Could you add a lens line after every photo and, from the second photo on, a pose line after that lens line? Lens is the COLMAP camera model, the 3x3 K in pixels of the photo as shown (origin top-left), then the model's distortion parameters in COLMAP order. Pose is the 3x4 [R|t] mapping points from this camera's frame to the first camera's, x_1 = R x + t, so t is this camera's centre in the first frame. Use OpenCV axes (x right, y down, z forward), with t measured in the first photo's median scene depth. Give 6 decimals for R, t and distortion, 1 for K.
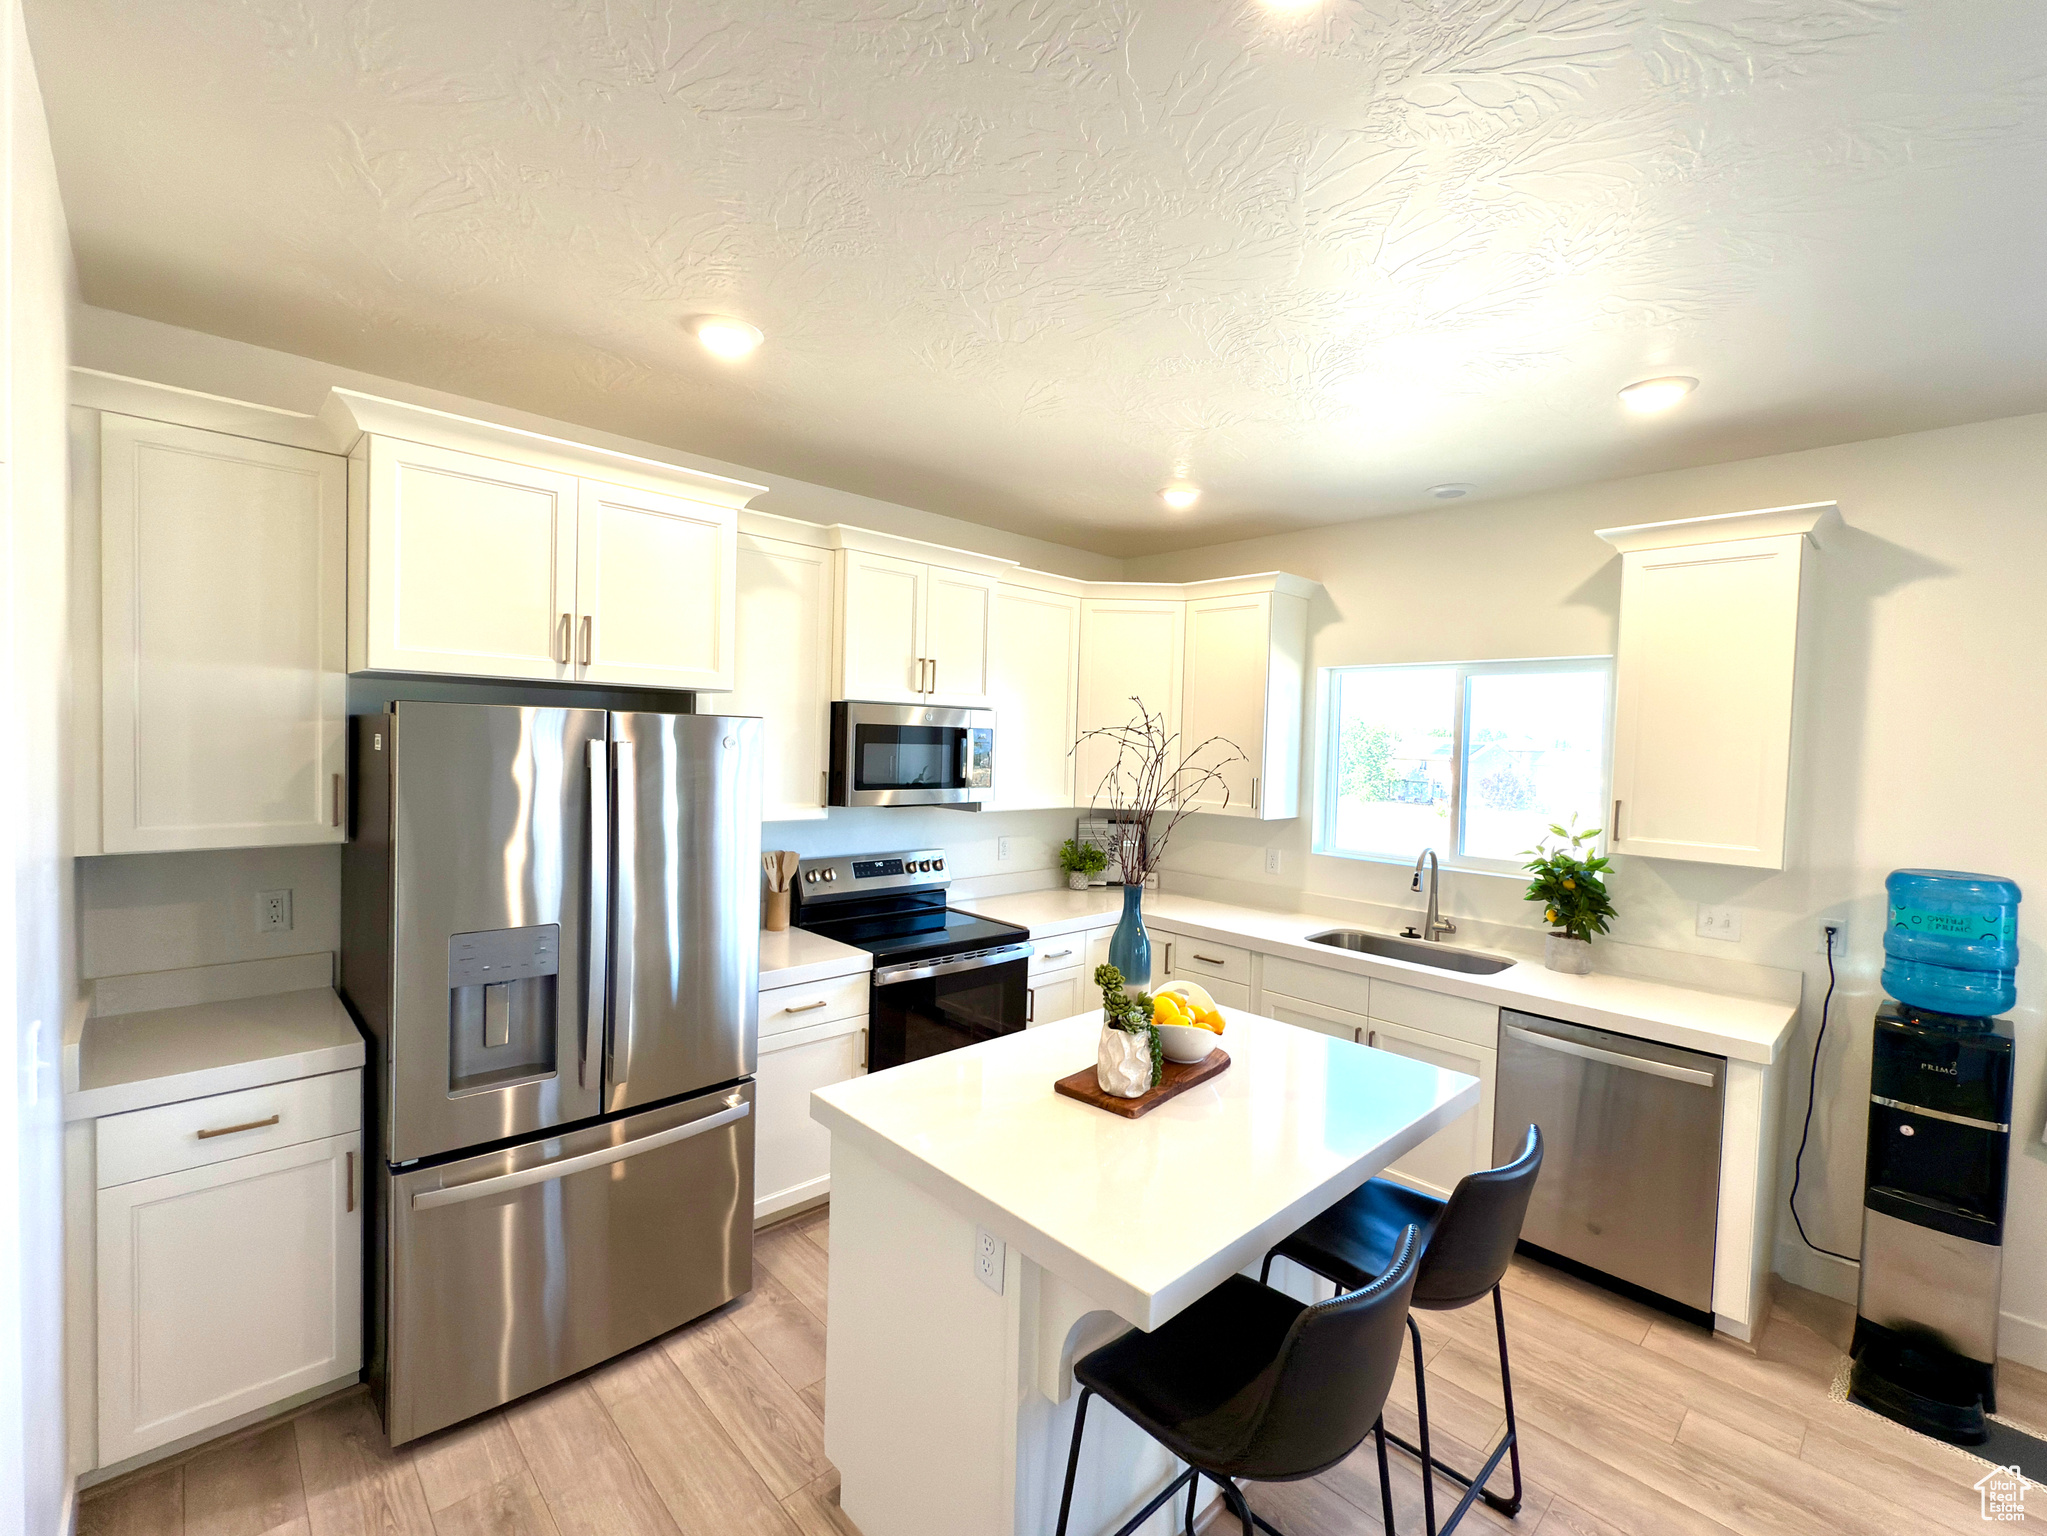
lens RADIAL K [[884.8, 0, 1023.5], [0, 884.8, 768.0], [0, 0, 1]] dist [0.000307, 0.000355]
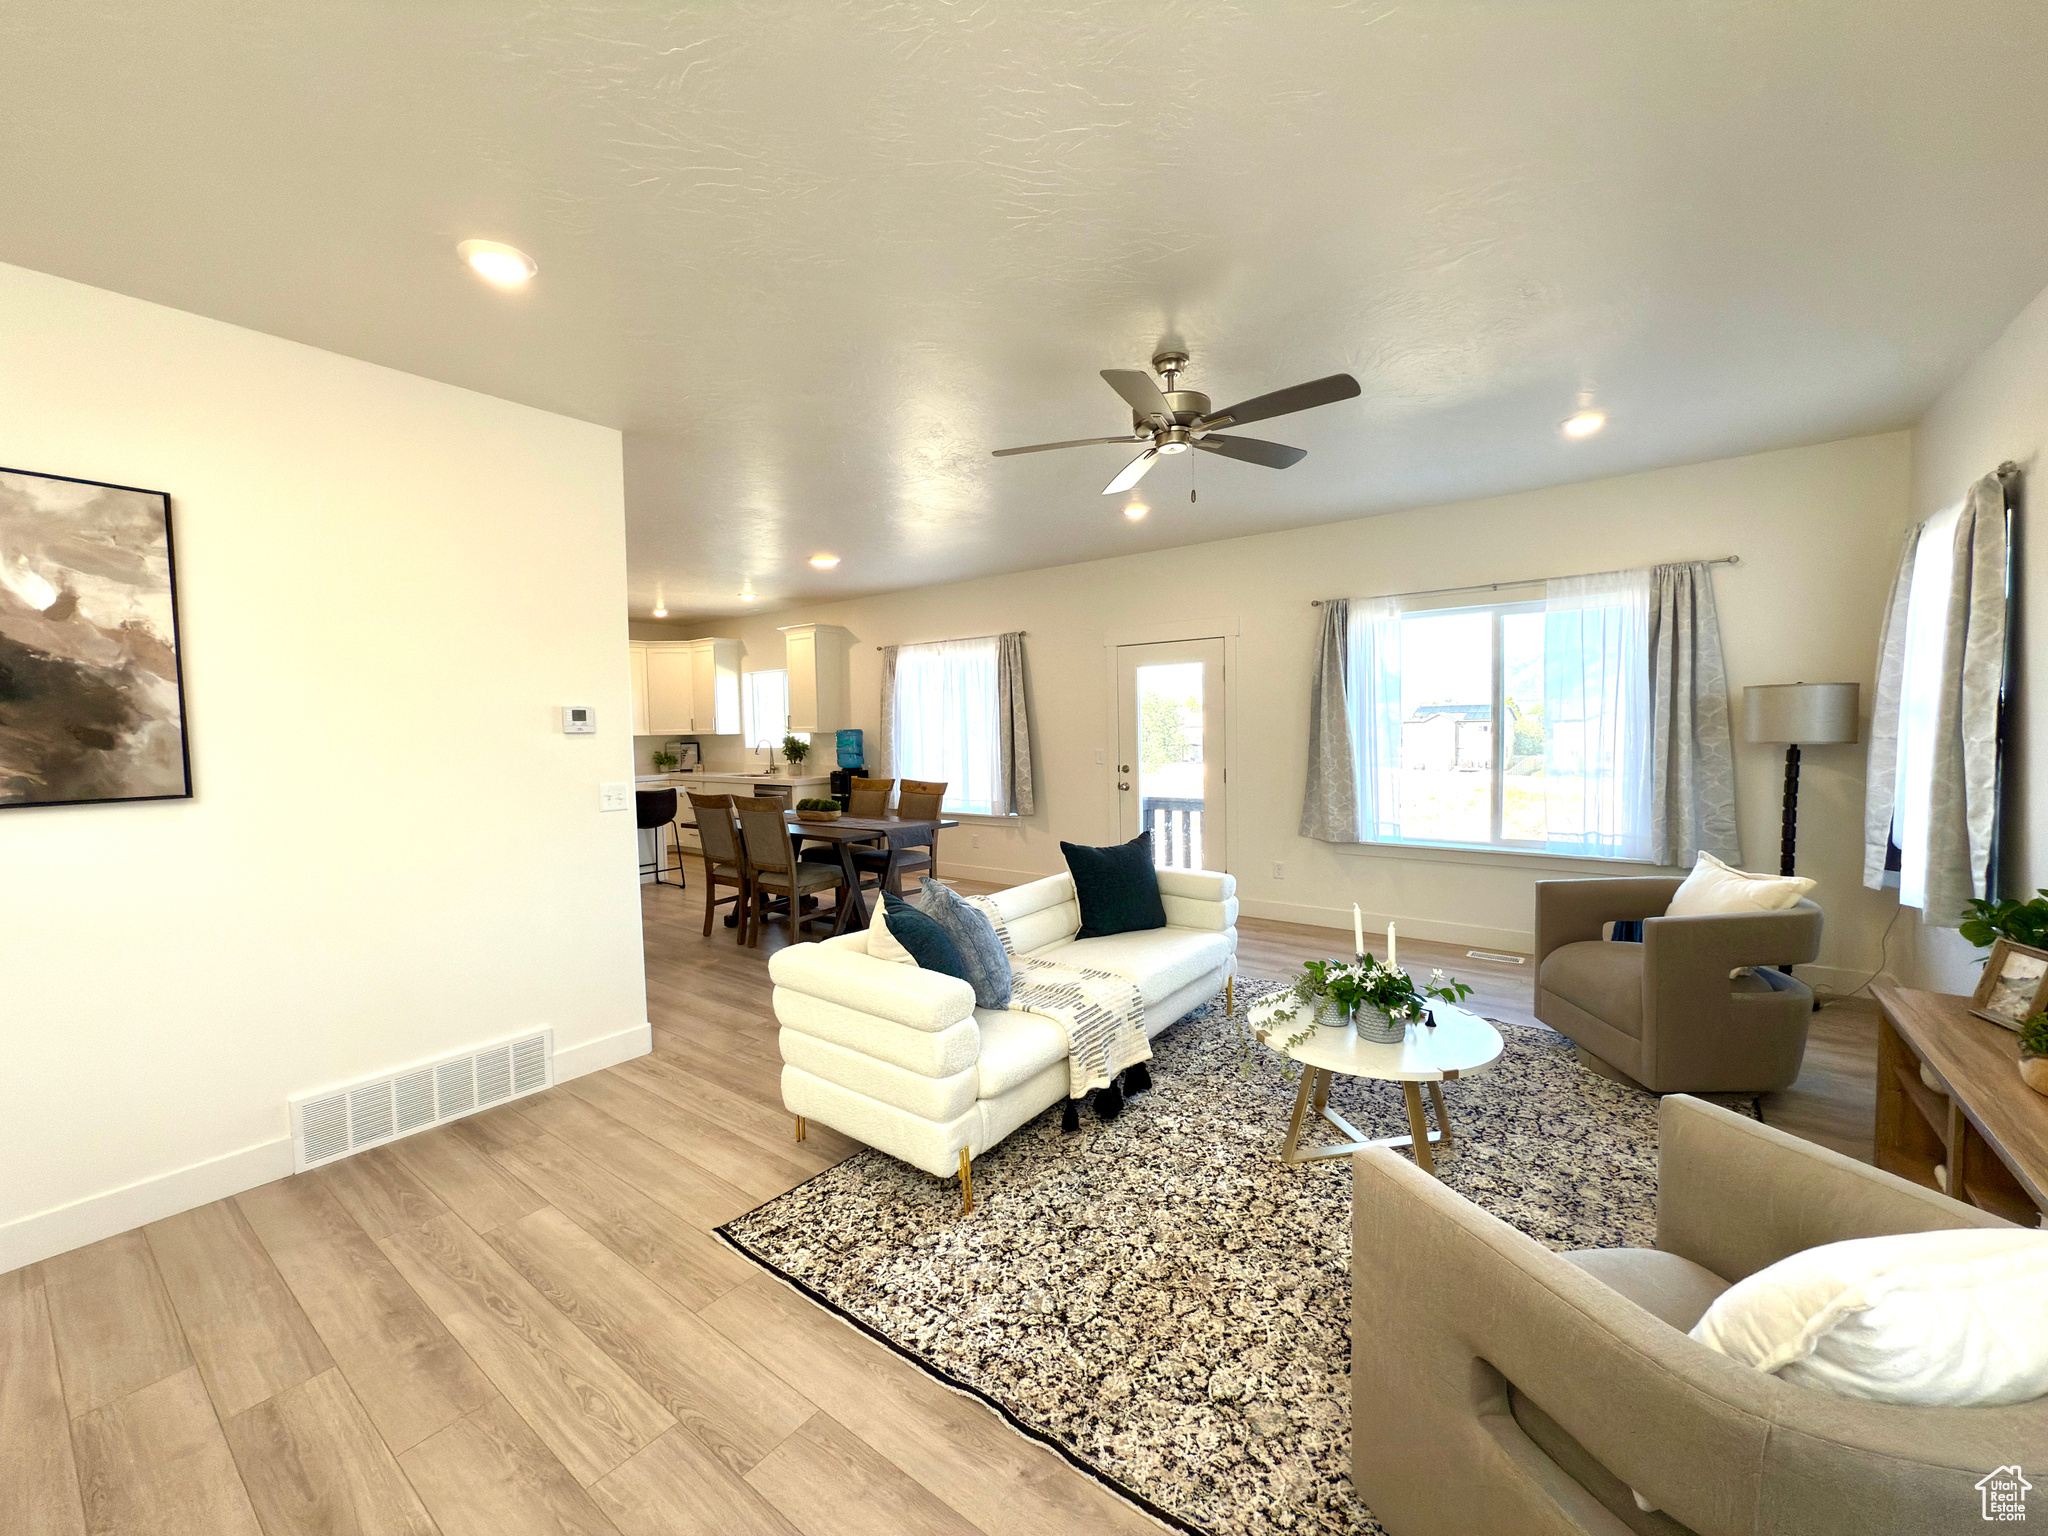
lens RADIAL K [[814.3, 0, 1024.0], [0, 814.3, 768.0], [0, 0, 1]] dist [0.000602, 0.000227]
pose [[0.985235, -0.058566, 0.160881, 0.914716], [0.054727, 0.998103, 0.028197, 0.165970], [-0.162227, -0.018976, 0.986571, -1.766670]]
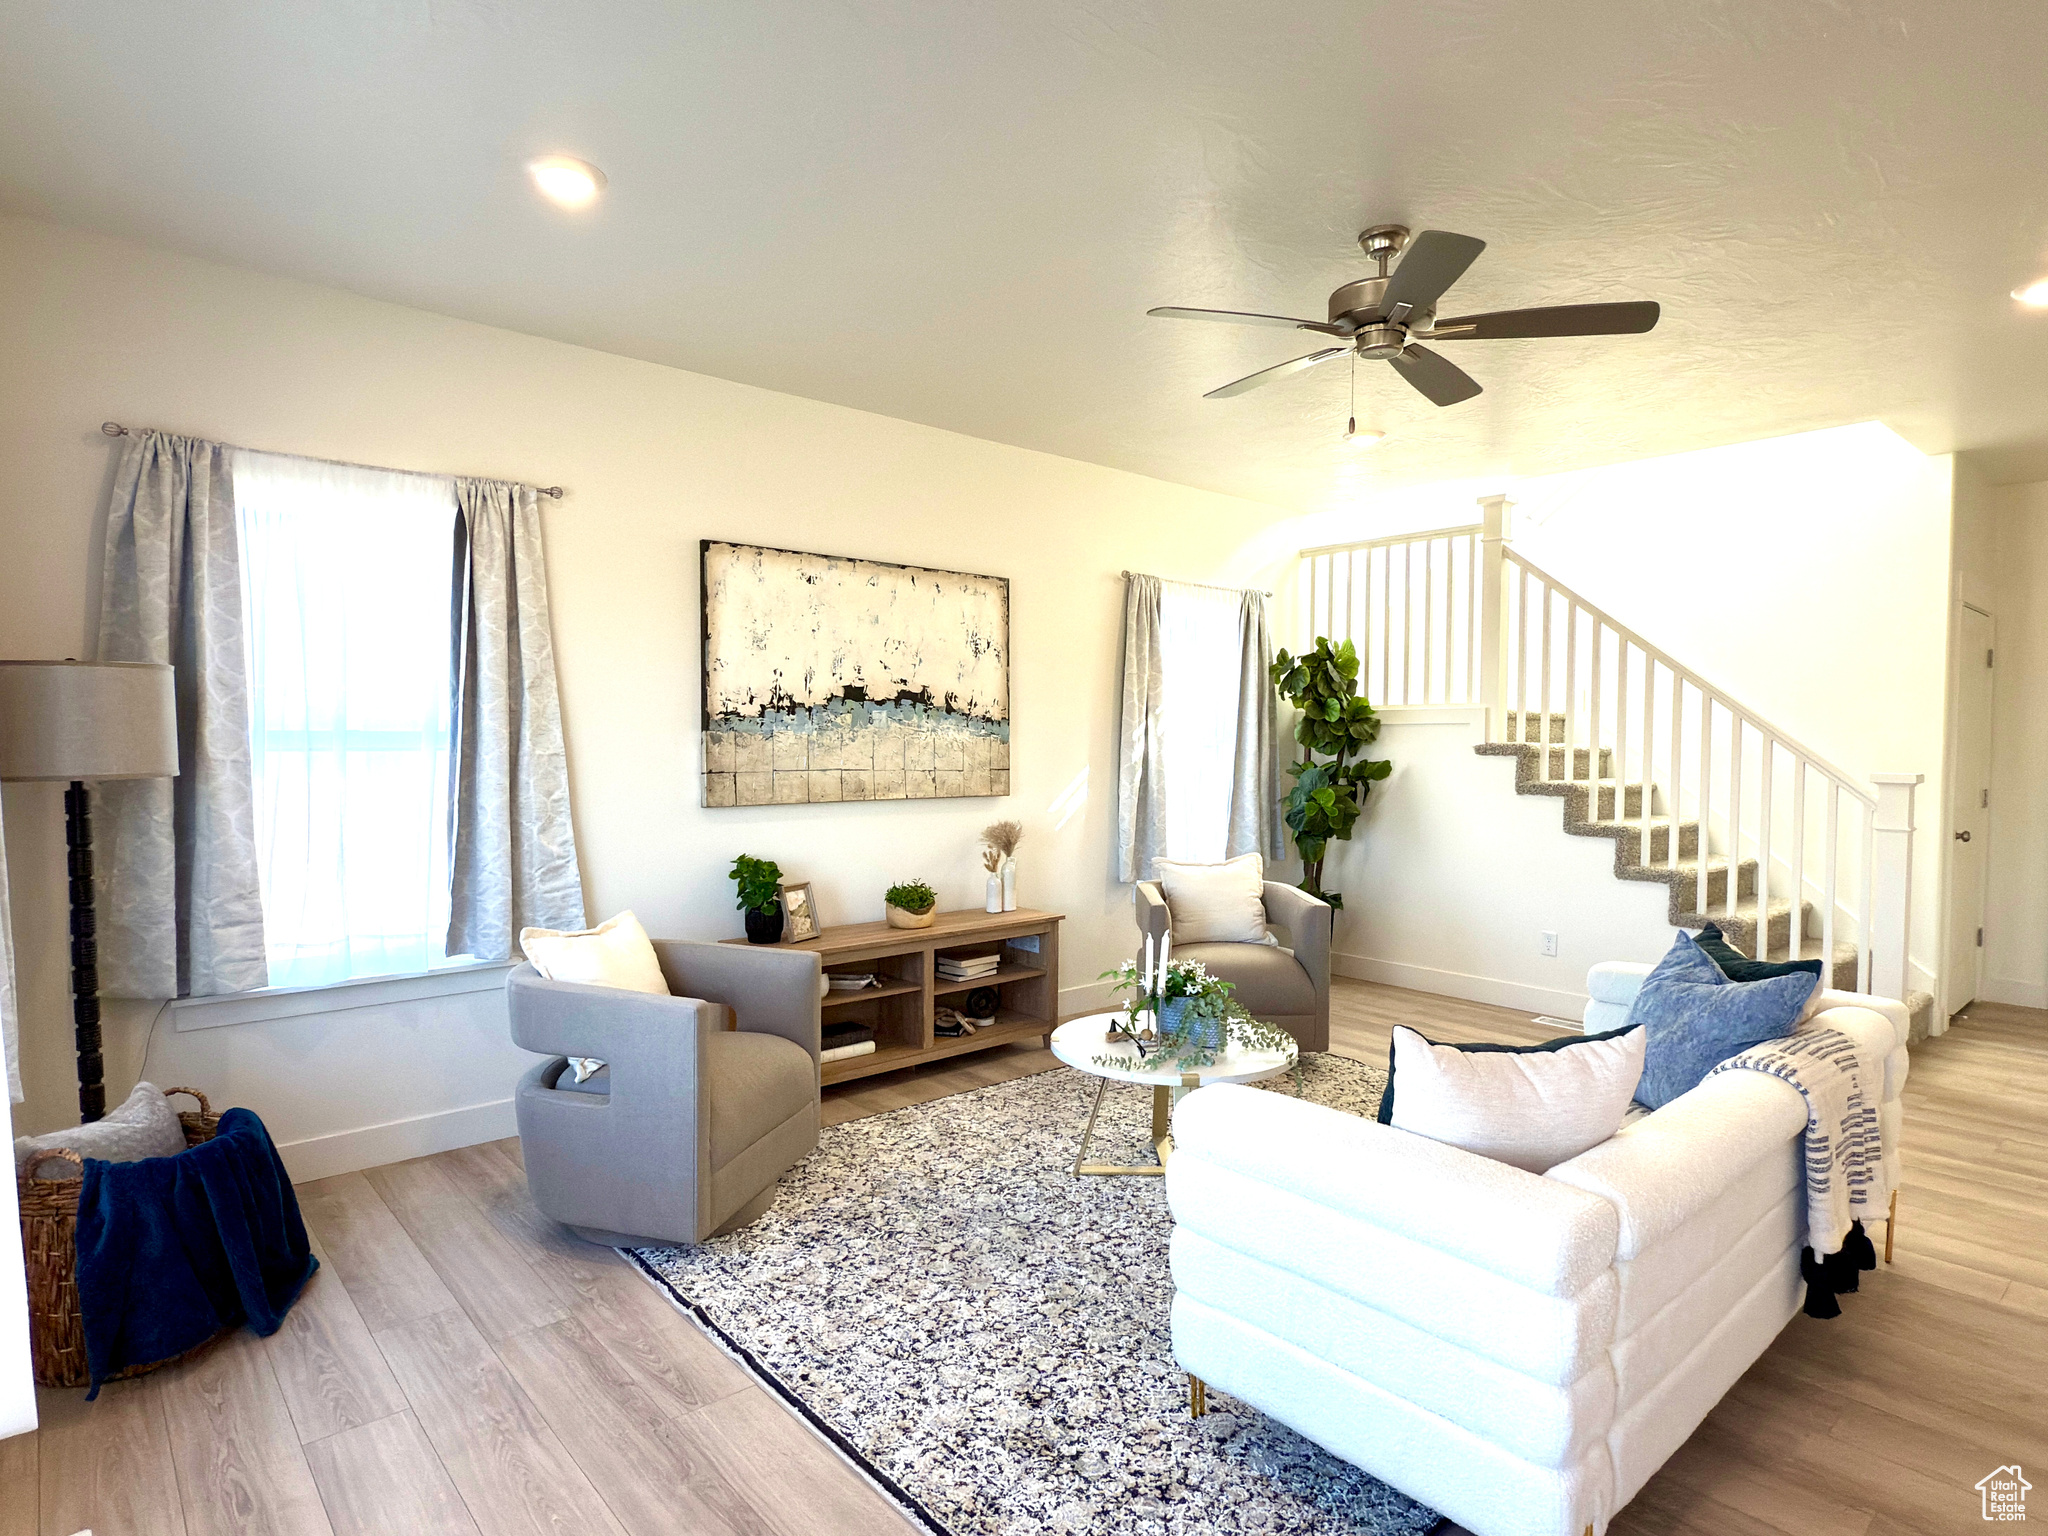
lens RADIAL K [[1129.7, 0, 1024.0], [0, 1129.7, 768.0], [0, 0, 1]] dist [-0.003010, 0.000001]
pose [[-0.998606, -0.038225, 0.036403, 1.482218], [-0.035845, 0.997311, 0.063927, 0.137431], [-0.038749, 0.062533, -0.997290, 0.043918]]
